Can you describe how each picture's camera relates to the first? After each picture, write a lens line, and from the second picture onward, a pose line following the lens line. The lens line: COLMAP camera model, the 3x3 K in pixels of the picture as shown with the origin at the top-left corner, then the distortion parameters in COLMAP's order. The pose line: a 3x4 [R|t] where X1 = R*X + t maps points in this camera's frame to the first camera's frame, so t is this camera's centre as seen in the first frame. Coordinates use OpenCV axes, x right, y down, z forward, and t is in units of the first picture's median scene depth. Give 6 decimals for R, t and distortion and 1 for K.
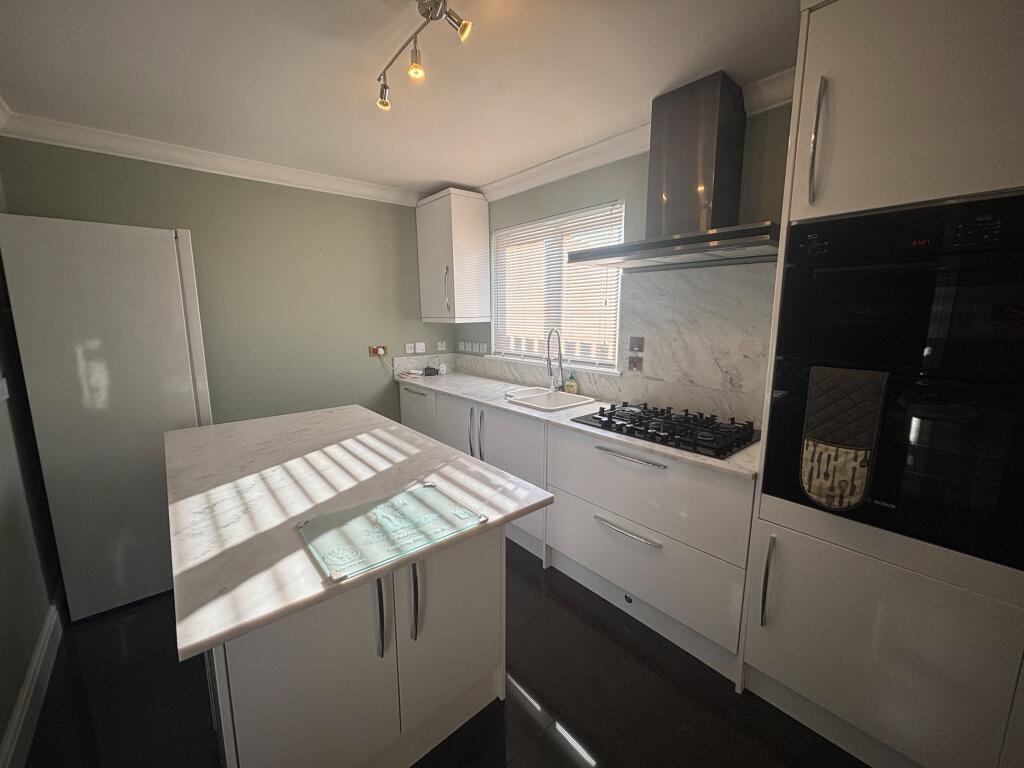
lens RADIAL K [[410.9, 0, 511.1], [0, 410.9, 380.7], [0, 0, 1]] dist [0.009187, 0.000248]
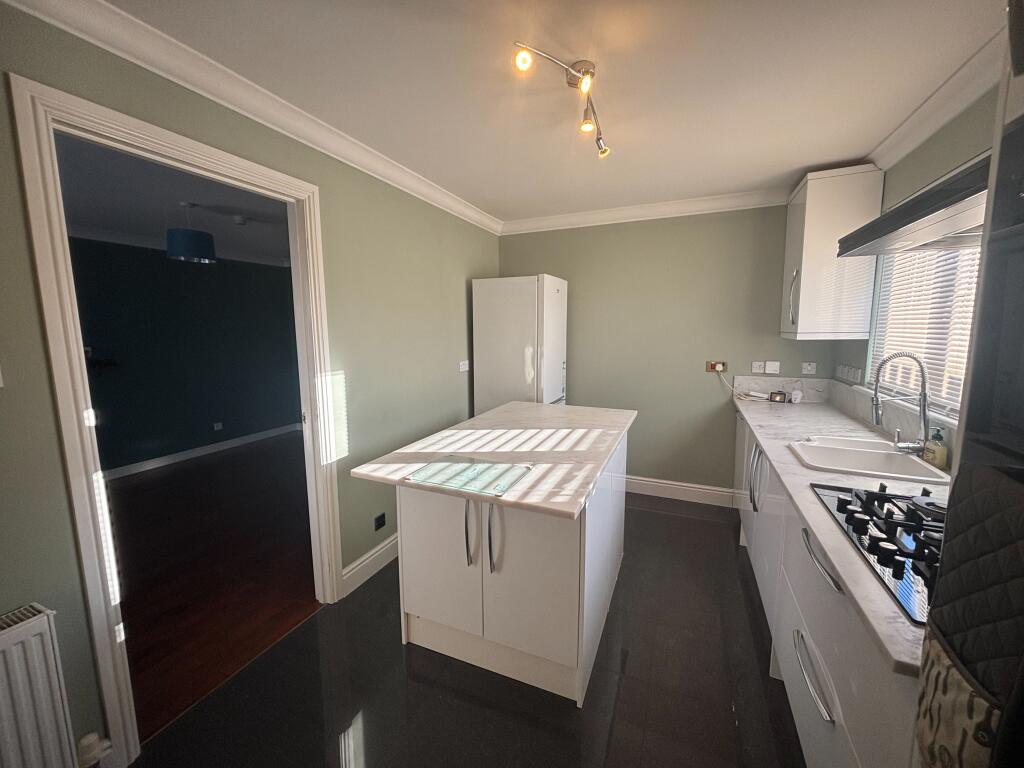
lens RADIAL K [[410.9, 0, 502.9], [0, 410.9, 380.7], [0, 0, 1]] dist [0.009187, 0.000248]
pose [[0.428800, 0.121106, -0.895245, 0.609369], [-0.146712, 0.987154, 0.063268, -0.051728], [0.891407, 0.104213, 0.441059, 0.250998]]
